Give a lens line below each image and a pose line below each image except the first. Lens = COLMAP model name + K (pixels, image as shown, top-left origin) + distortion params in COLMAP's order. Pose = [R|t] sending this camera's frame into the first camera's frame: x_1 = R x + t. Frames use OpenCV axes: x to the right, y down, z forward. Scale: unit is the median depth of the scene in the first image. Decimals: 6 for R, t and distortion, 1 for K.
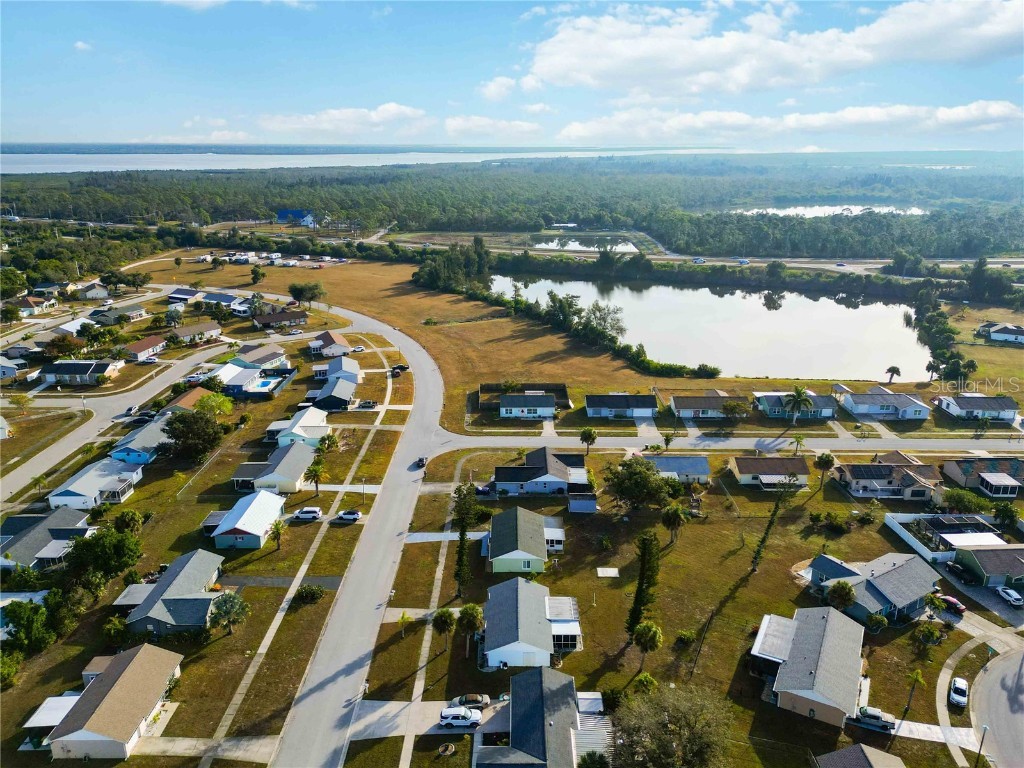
lens RADIAL K [[745.5, 0, 512.0], [0, 745.5, 384.0], [0, 0, 1]] dist [0.090885, -0.099610]
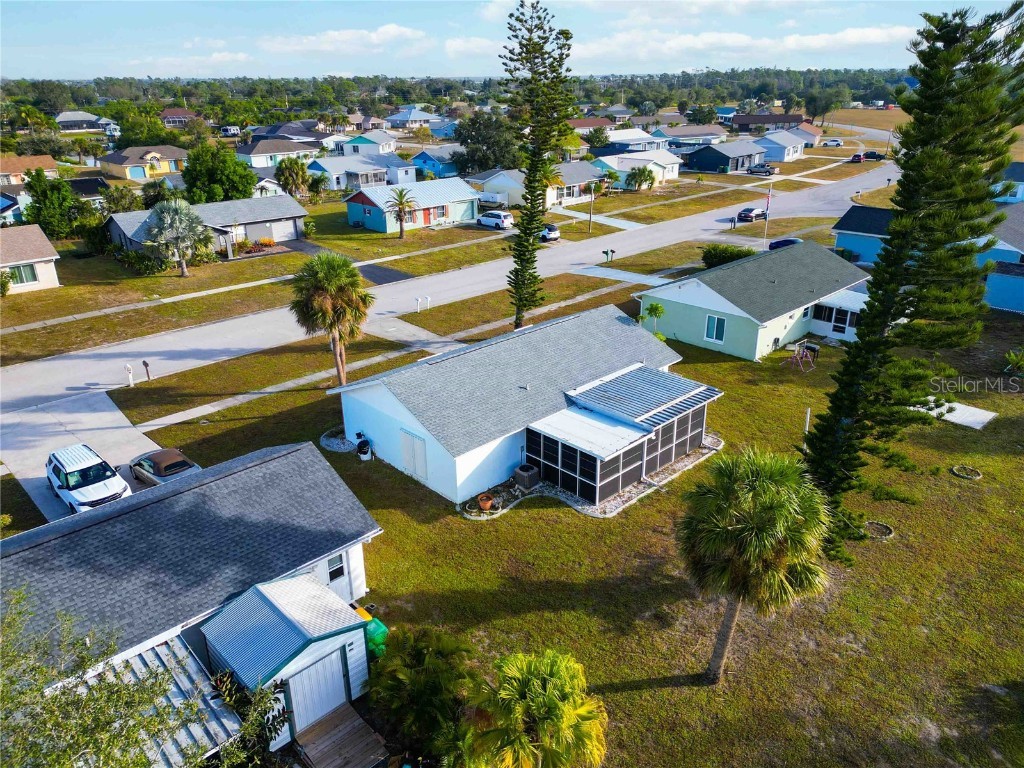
lens RADIAL K [[729.9, 0, 512.0], [0, 729.9, 384.0], [0, 0, 1]] dist [0.089241, -0.094545]
pose [[0.696957, 0.268702, -0.664869, 0.156822], [-0.209445, 0.962994, 0.169635, 0.176786], [0.685845, 0.021025, 0.727443, 0.517145]]
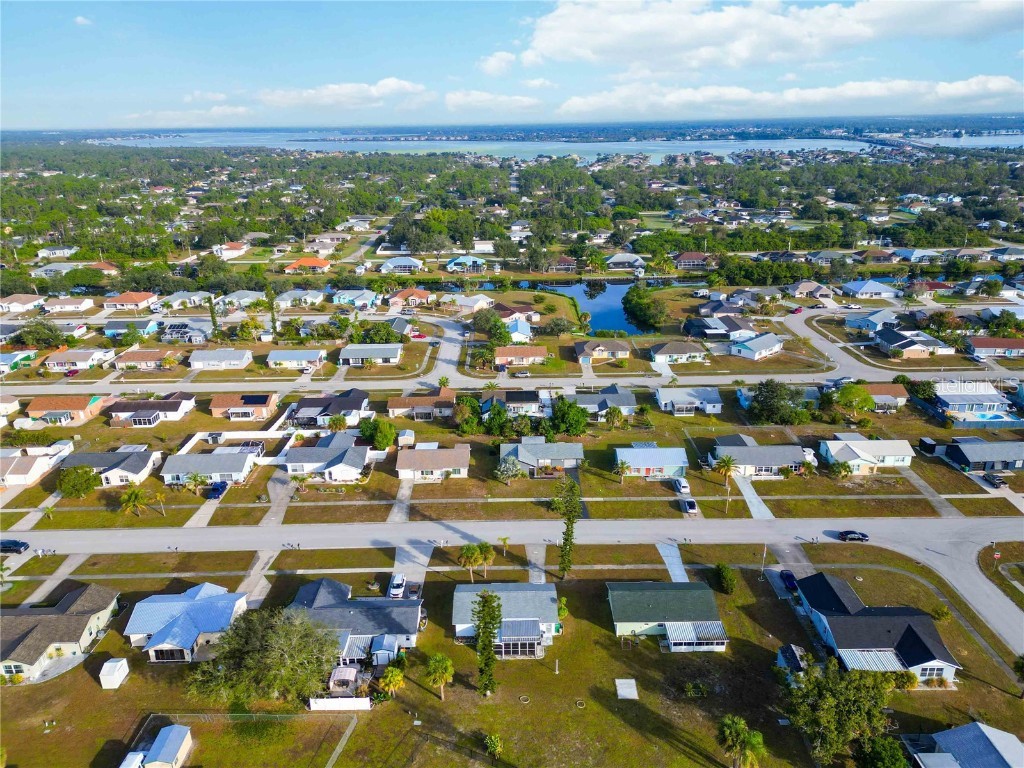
lens RADIAL K [[717.1, 0, 512.0], [0, 717.1, 384.0], [0, 0, 1]] dist [0.083894, -0.090513]
pose [[0.005498, 0.342991, -0.939322, 0.575364], [-0.291692, 0.899036, 0.326574, -0.197969], [0.956497, 0.272197, 0.104990, 0.559617]]
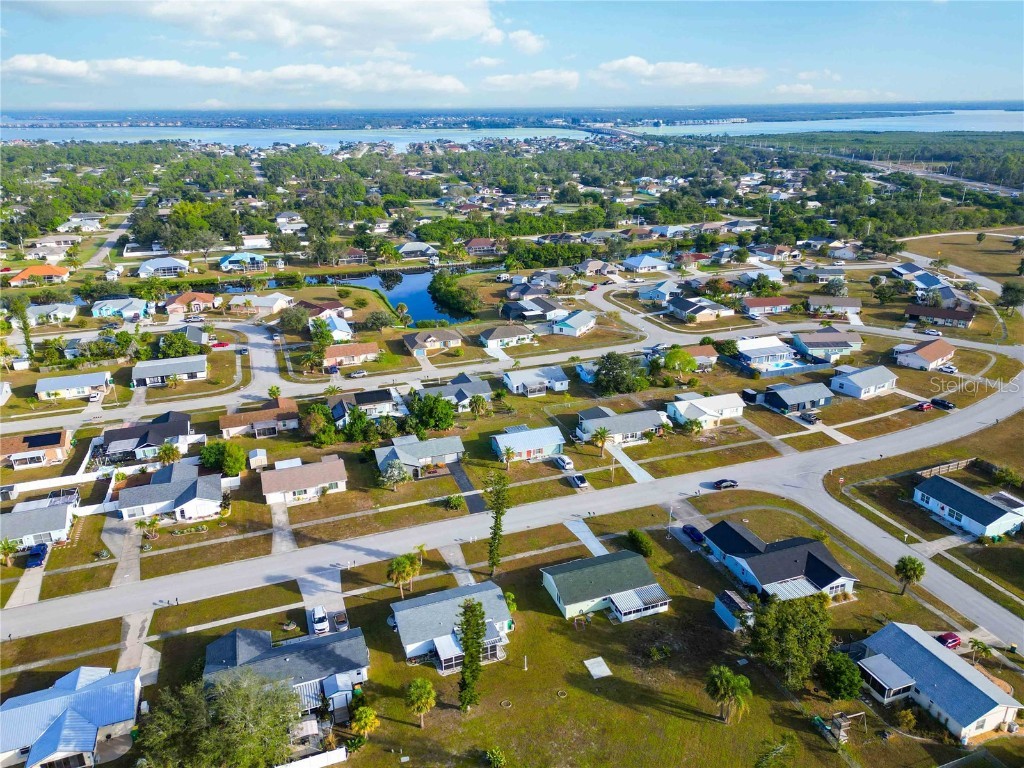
lens RADIAL K [[727.4, 0, 512.0], [0, 727.4, 384.0], [0, 0, 1]] dist [0.087063, -0.093714]
pose [[0.346024, 0.331529, -0.877699, 0.531919], [-0.279215, 0.929490, 0.241013, -0.149295], [0.895715, 0.161671, 0.414194, 0.427425]]
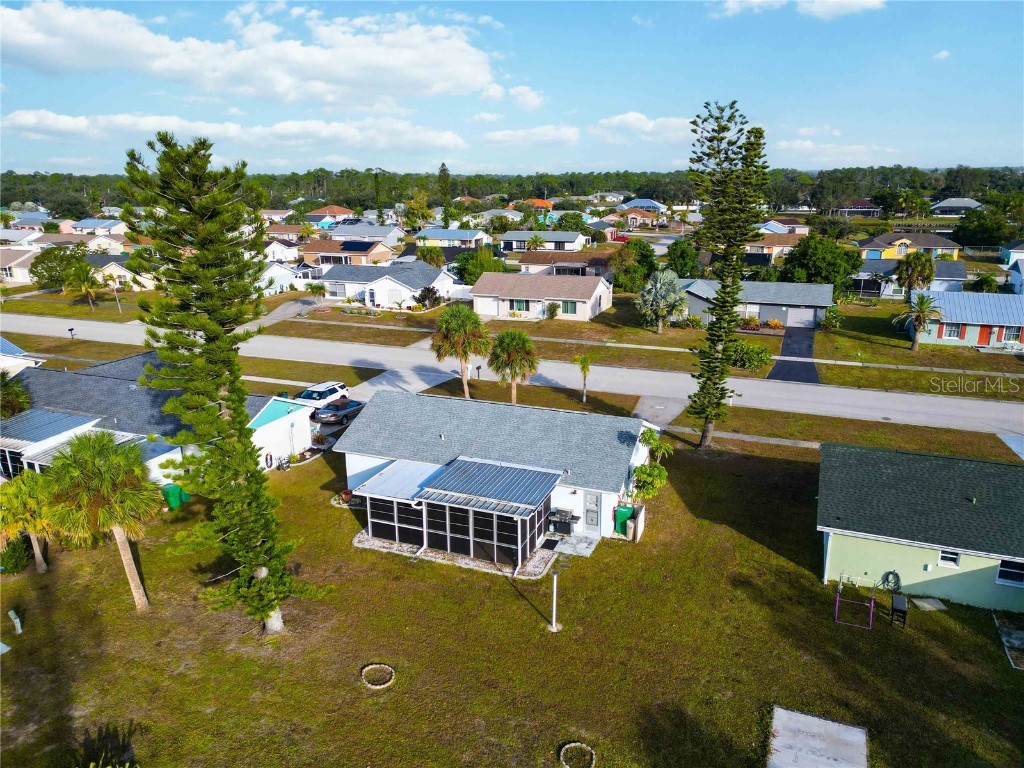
lens RADIAL K [[729.9, 0, 512.0], [0, 729.9, 384.0], [0, 0, 1]] dist [0.089241, -0.094545]
pose [[-0.373851, 0.258339, -0.890784, 0.220958], [-0.275768, 0.886030, 0.372696, 0.102436], [0.885544, 0.384983, -0.260002, 0.741920]]
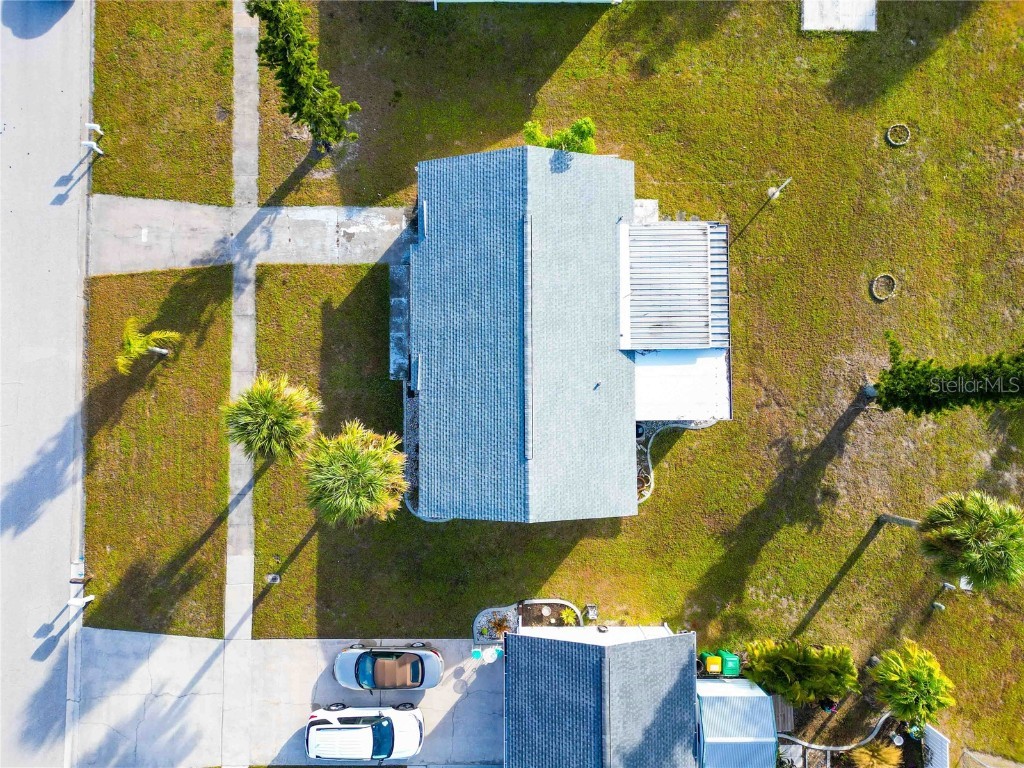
lens RADIAL K [[712.2, 0, 512.0], [0, 712.2, 384.0], [0, 0, 1]] dist [0.080406, -0.082139]
pose [[0.999883, -0.007459, 0.013364, -0.000735], [-0.009934, 0.347914, 0.937474, 0.034755], [-0.011642, -0.937497, 0.347799, 0.602340]]
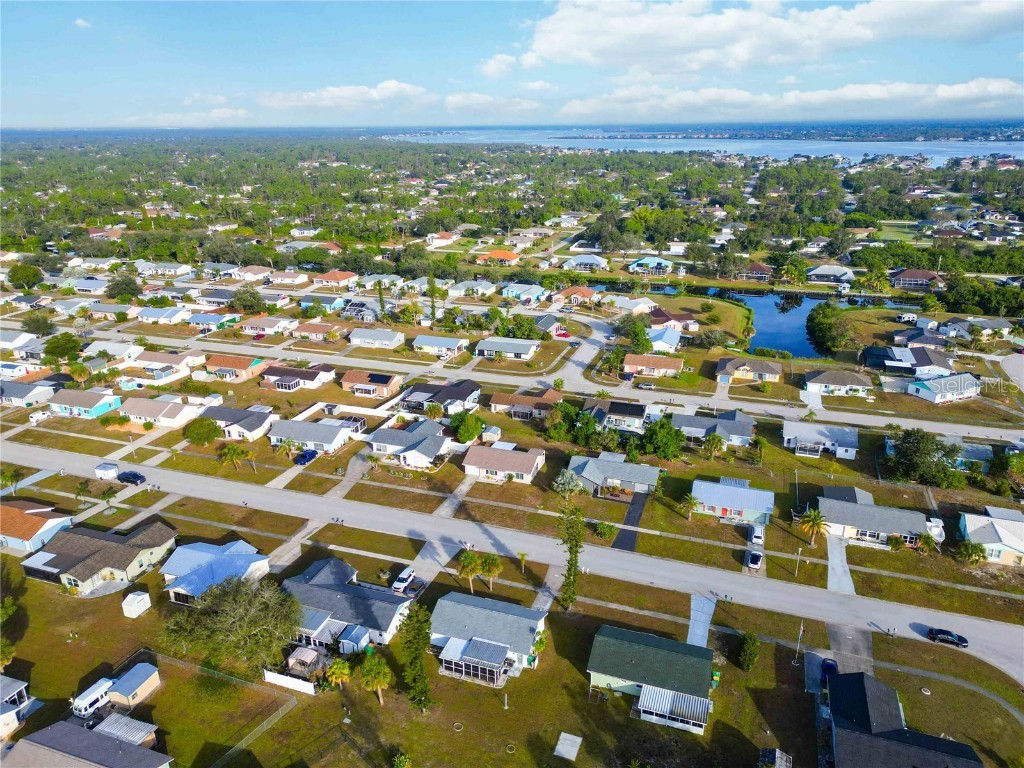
lens RADIAL K [[712.2, 0, 512.0], [0, 712.2, 384.0], [0, 0, 1]] dist [0.080406, -0.082139]
pose [[-0.331063, 0.327030, -0.885126, 0.500313], [-0.280304, 0.861597, 0.423179, -0.250919], [0.901014, 0.388203, -0.193575, 0.743180]]
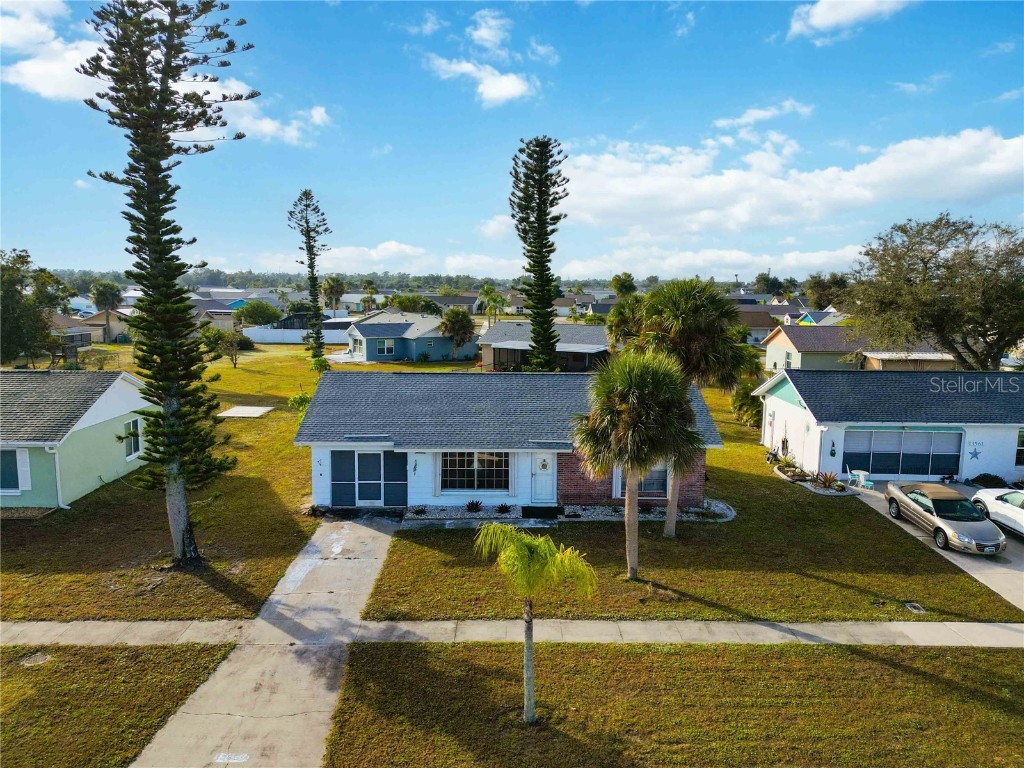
lens RADIAL K [[741.6, 0, 512.0], [0, 741.6, 384.0], [0, 0, 1]] dist [0.077625, -0.078126]
pose [[-0.016588, -0.132476, 0.991047, -0.186354], [0.296106, 0.946071, 0.131420, 0.177769], [-0.955011, 0.295635, 0.023533, 0.673229]]
